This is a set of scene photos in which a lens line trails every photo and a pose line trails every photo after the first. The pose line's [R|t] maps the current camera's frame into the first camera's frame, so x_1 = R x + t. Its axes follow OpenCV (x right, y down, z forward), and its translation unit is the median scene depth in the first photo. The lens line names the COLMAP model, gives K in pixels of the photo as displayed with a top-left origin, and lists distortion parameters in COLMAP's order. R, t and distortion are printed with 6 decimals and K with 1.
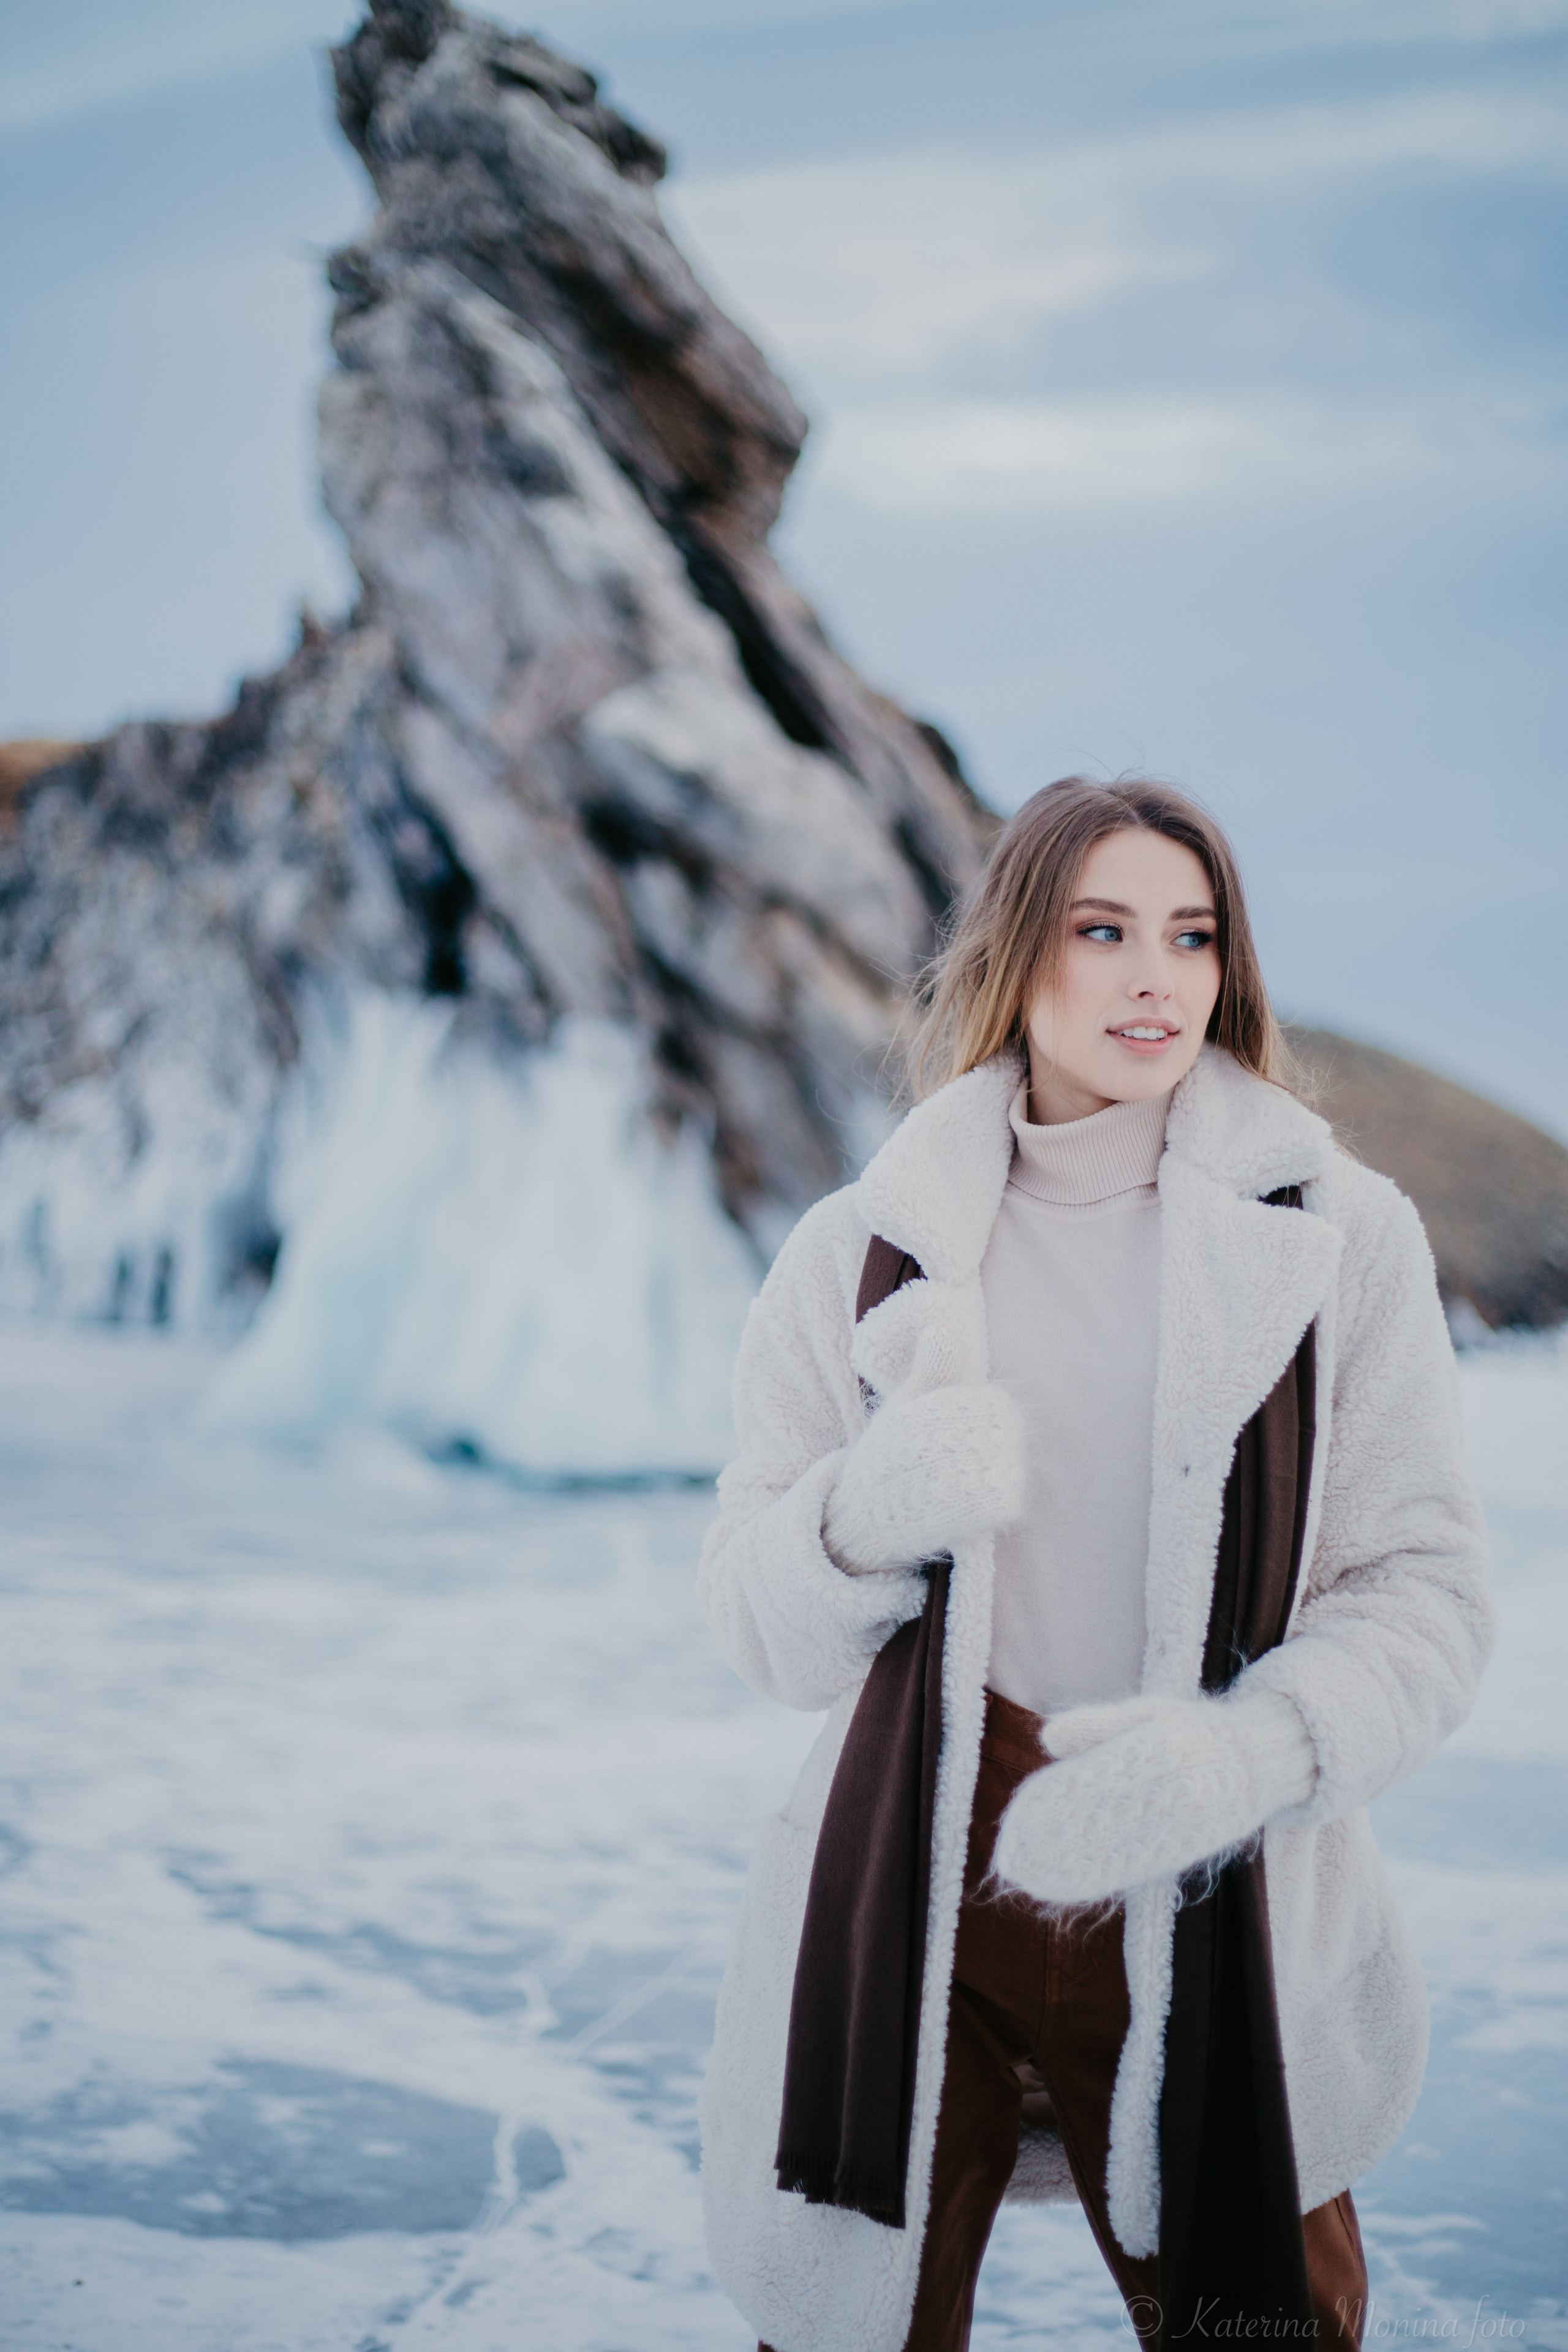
lens RADIAL K [[3392.2, 0, 770.9], [0, 3392.2, 1189.9], [0, 0, 1]] dist [-0.106132, -0.039437]
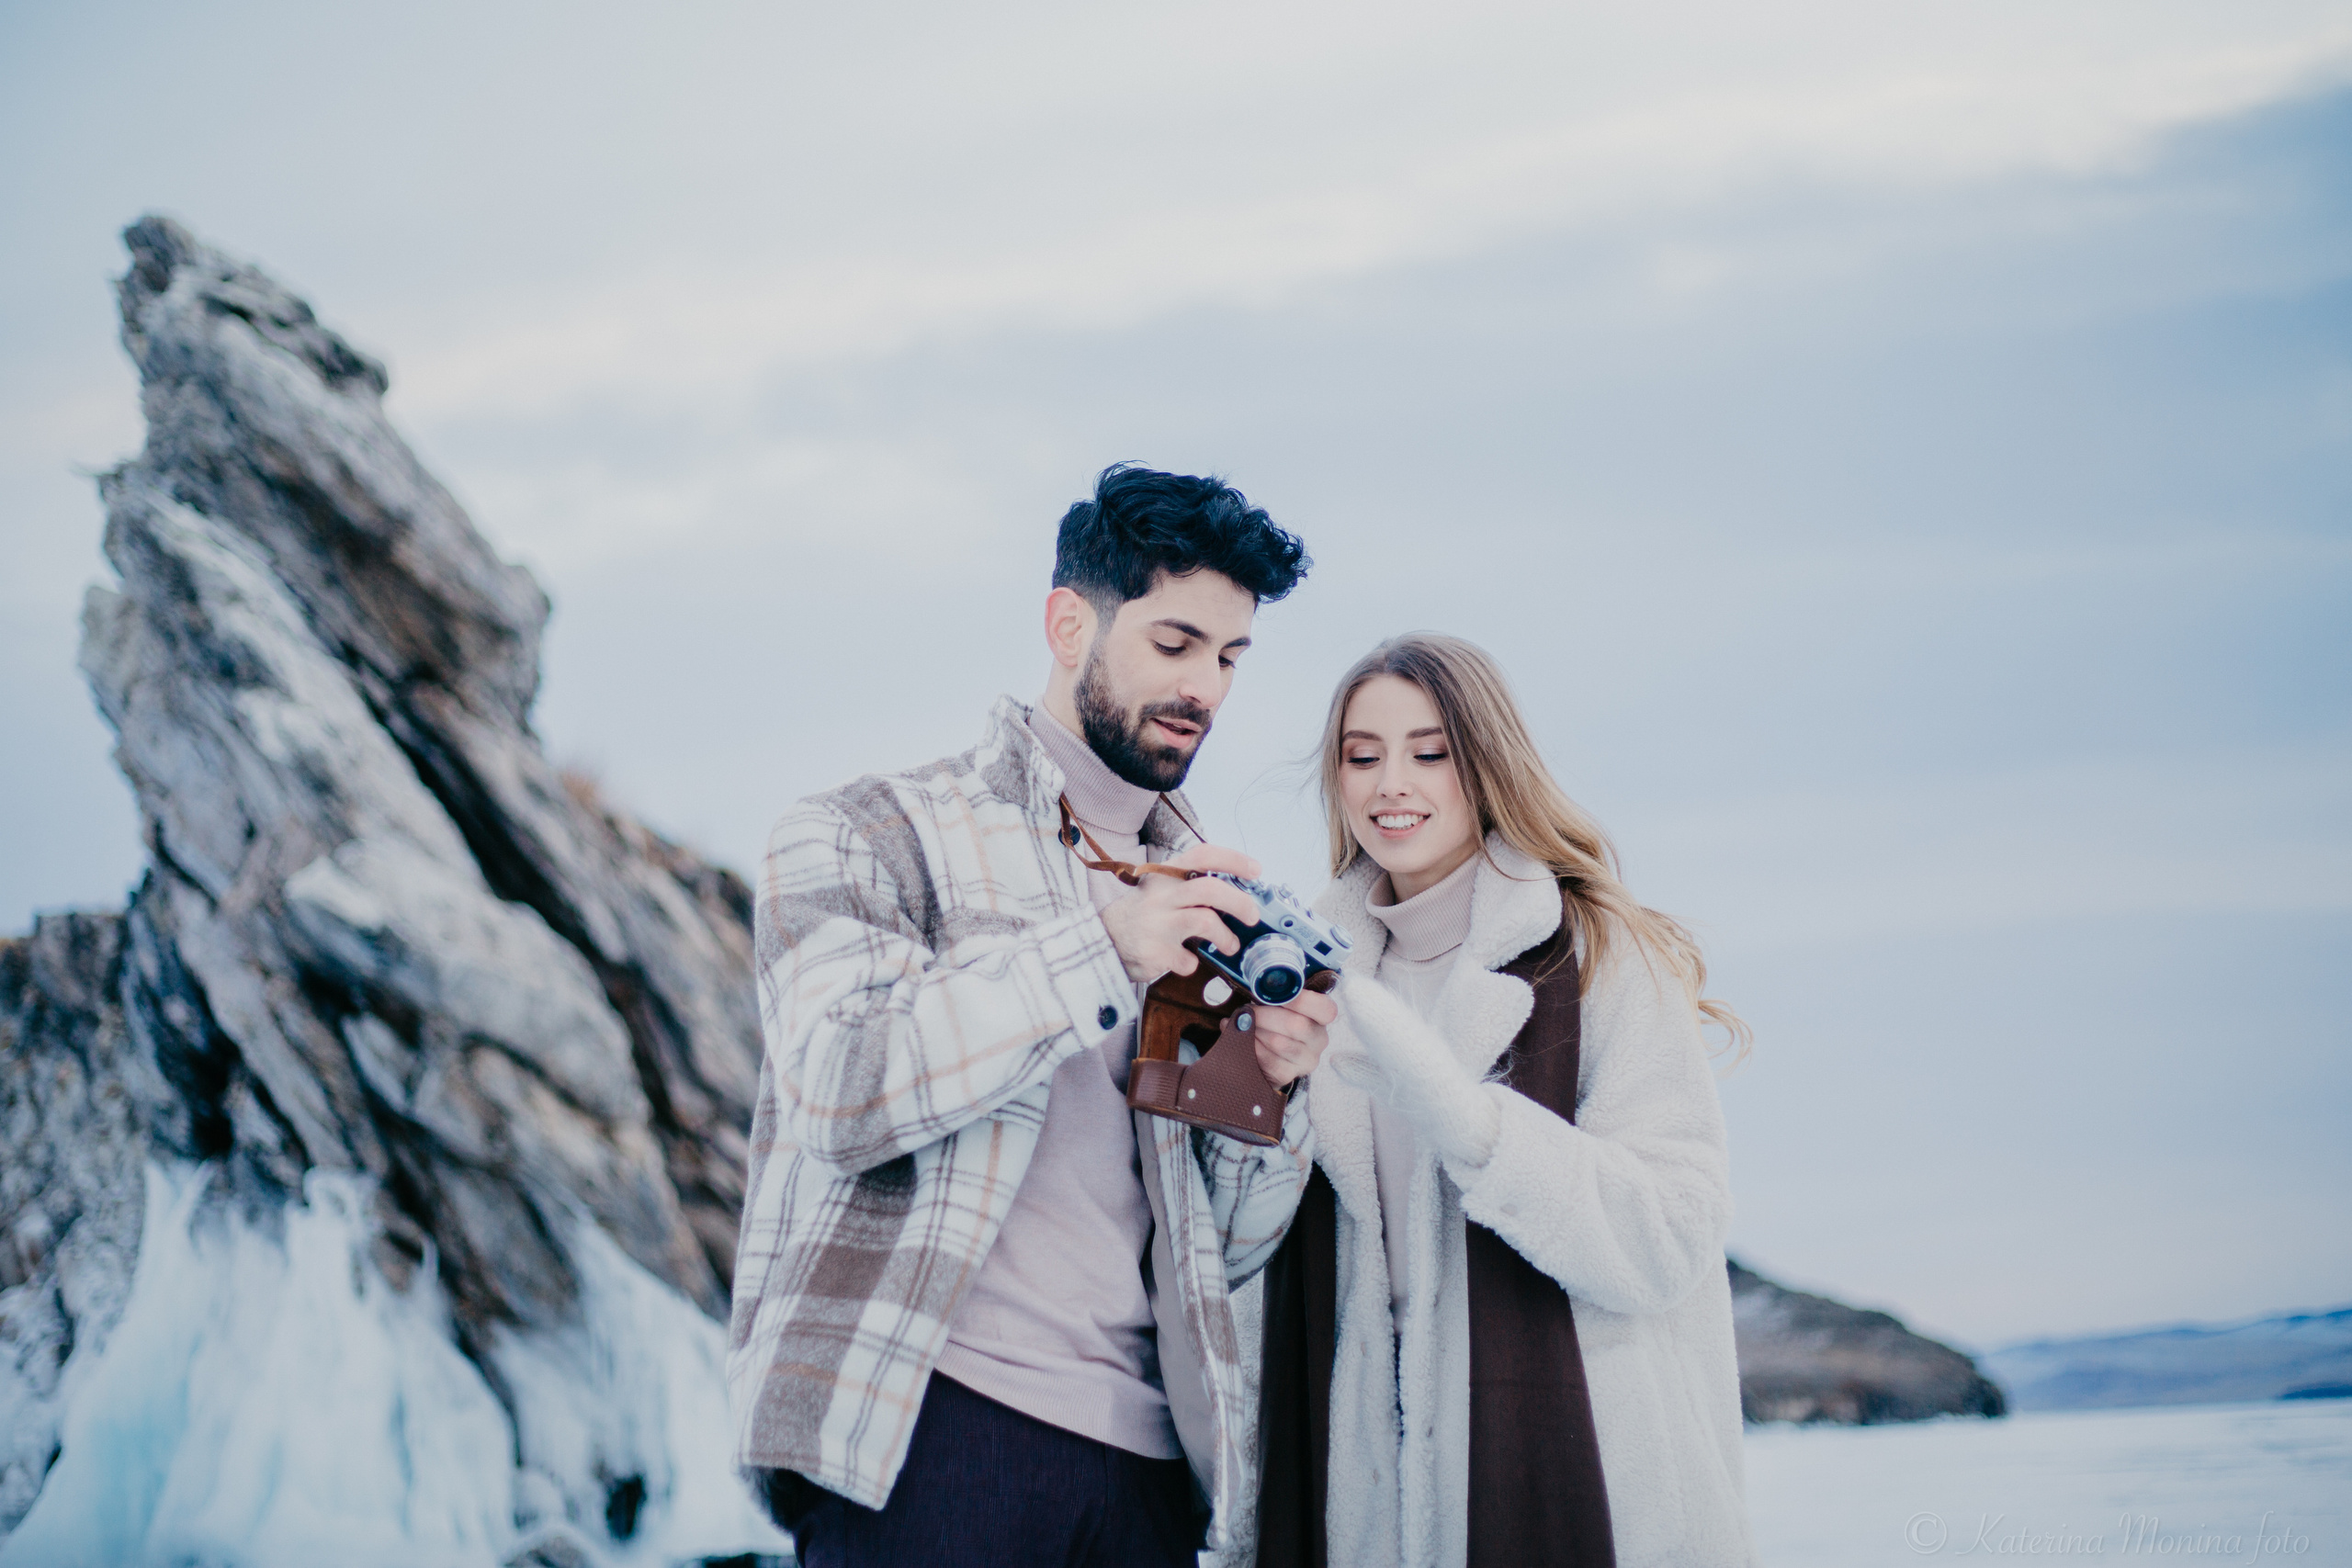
lens RADIAL K [[3391.9, 0, 1176.0], [0, 3391.9, 784.0], [0, 0, 1]] dist [-0.106132, -0.039437]
pose [[0.990314, -0.064932, 0.122728, 0.084957], [0.083839, 0.984228, -0.155778, 0.017873], [-0.110678, 0.164559, 0.980138, -0.084345]]
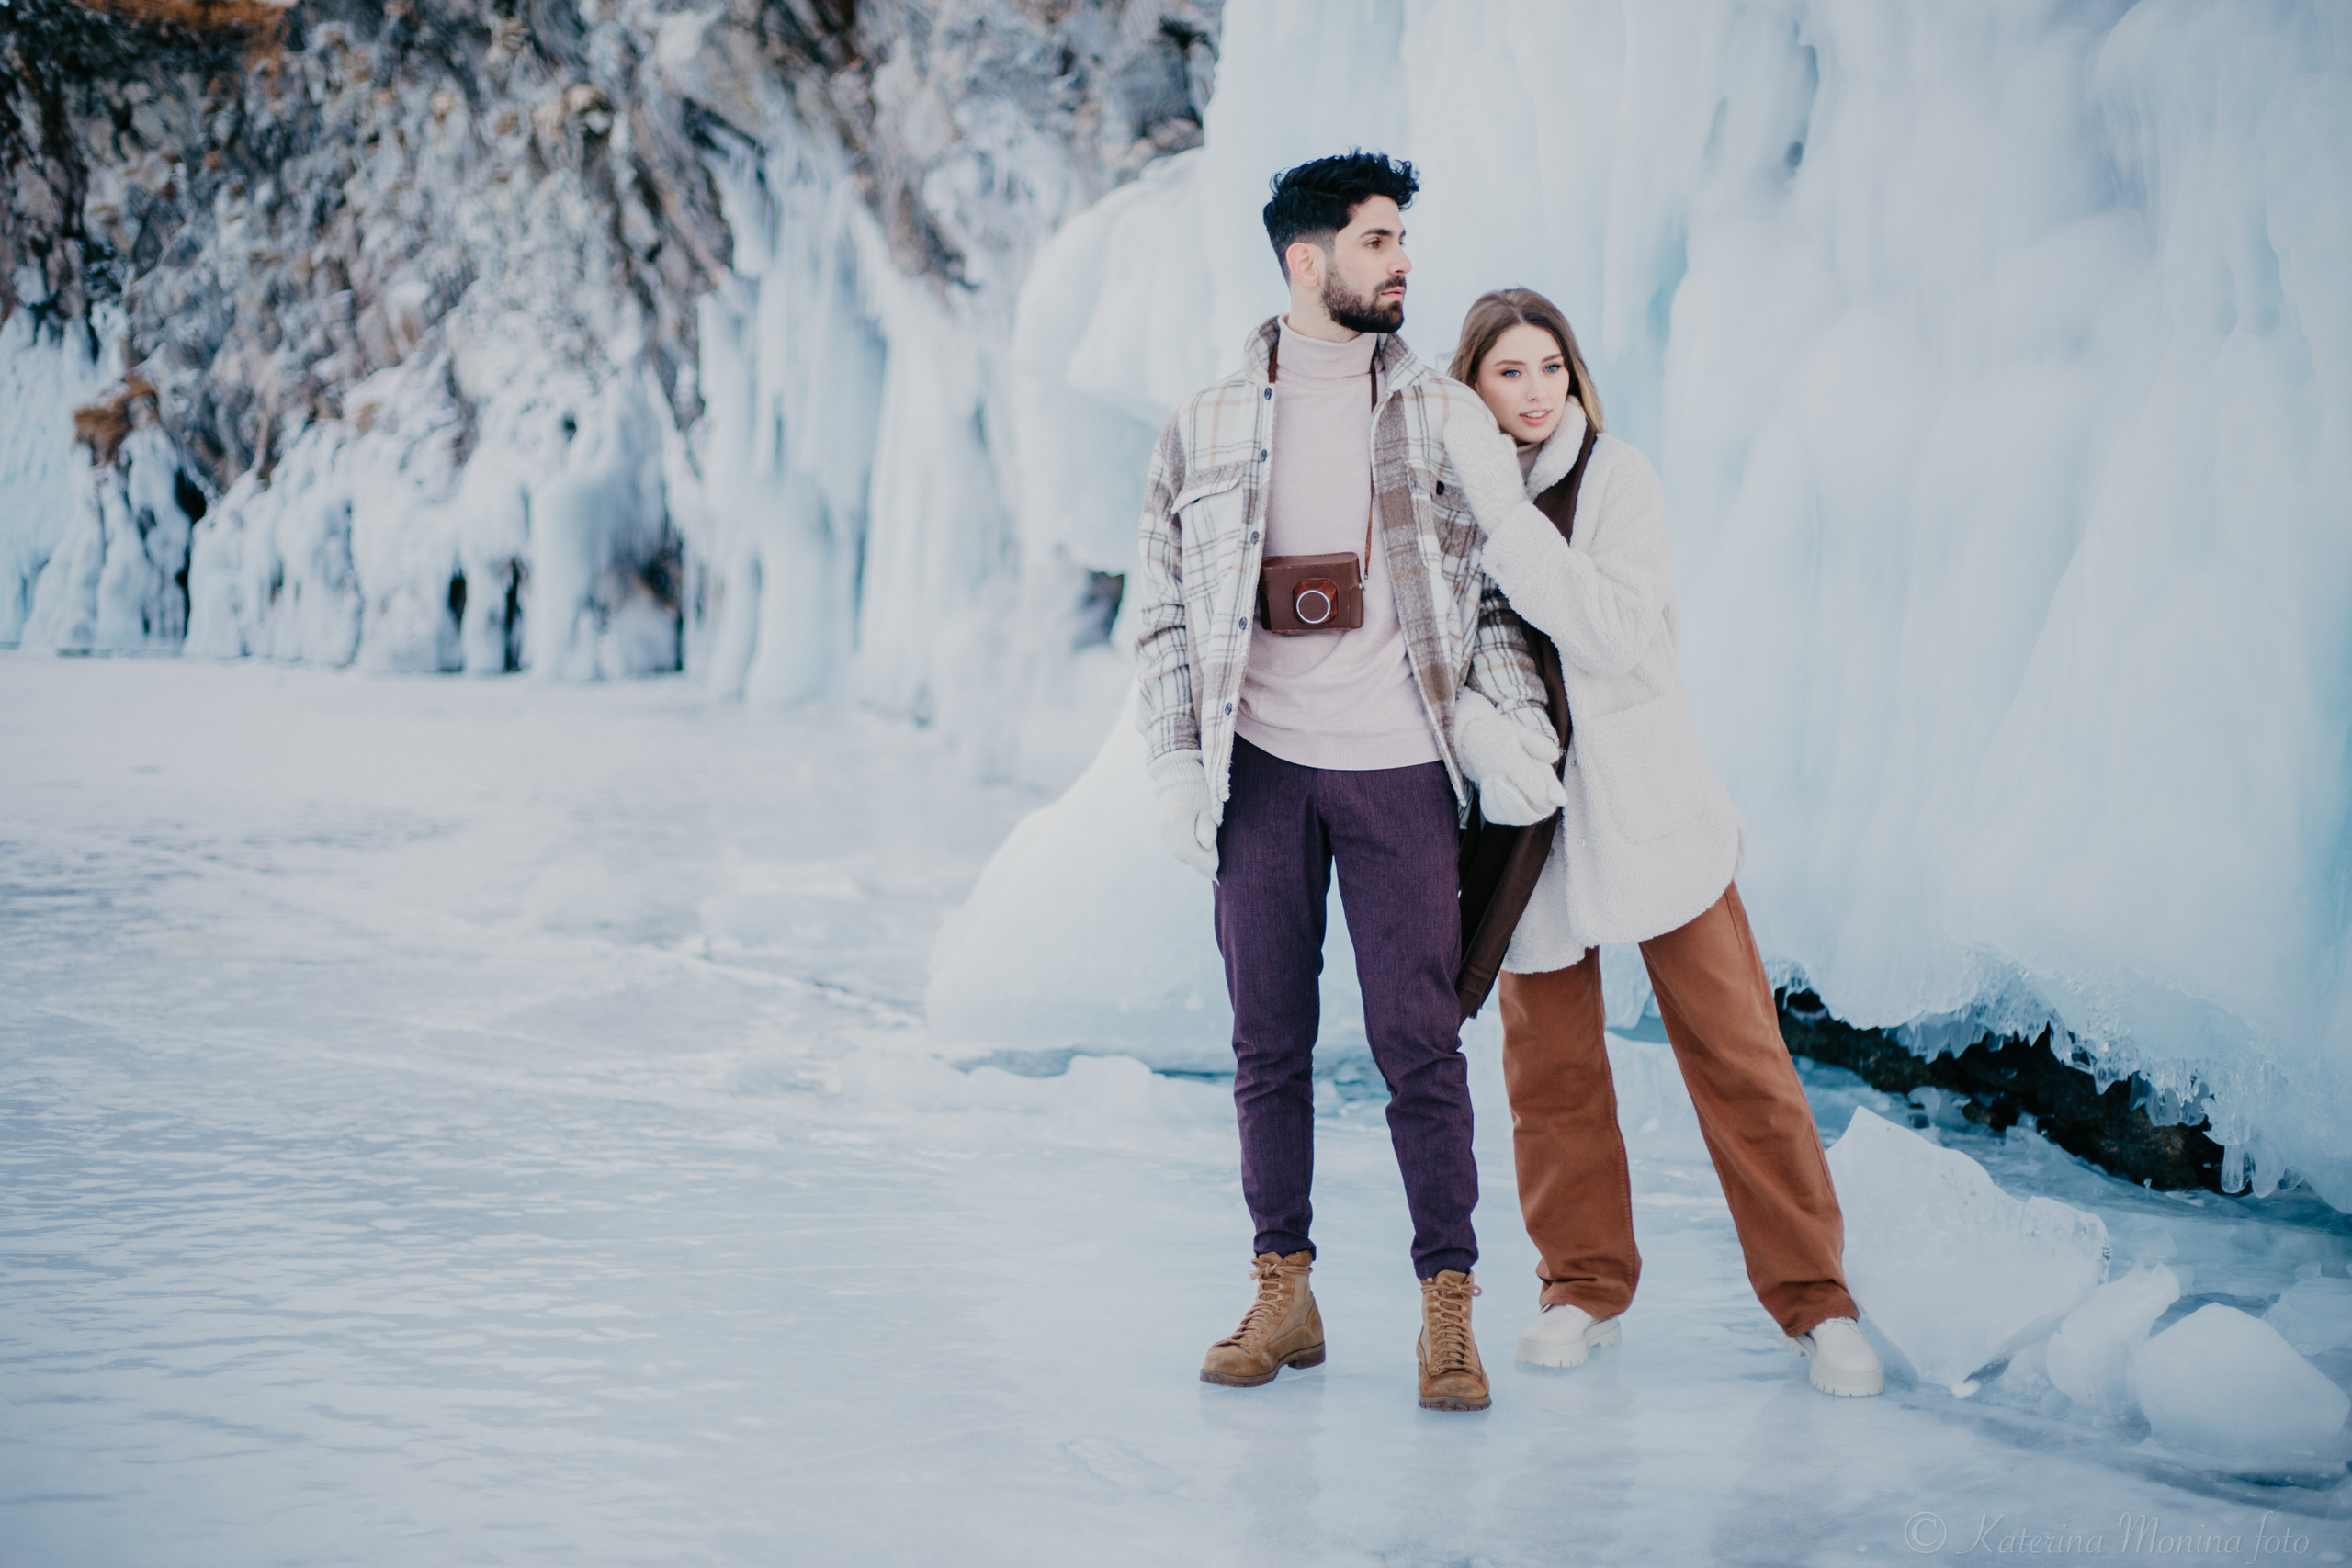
lens RADIAL K [[3377.9, 0, 1176.0], [0, 3377.9, 784.0], [0, 0, 1]] dist [-0.101734, -0.033296]
pose [[0.998797, -0.035904, 0.033392, -0.173492], [0.033037, 0.996019, 0.082791, 0.025806], [-0.036231, -0.081588, 0.996007, 0.730305]]
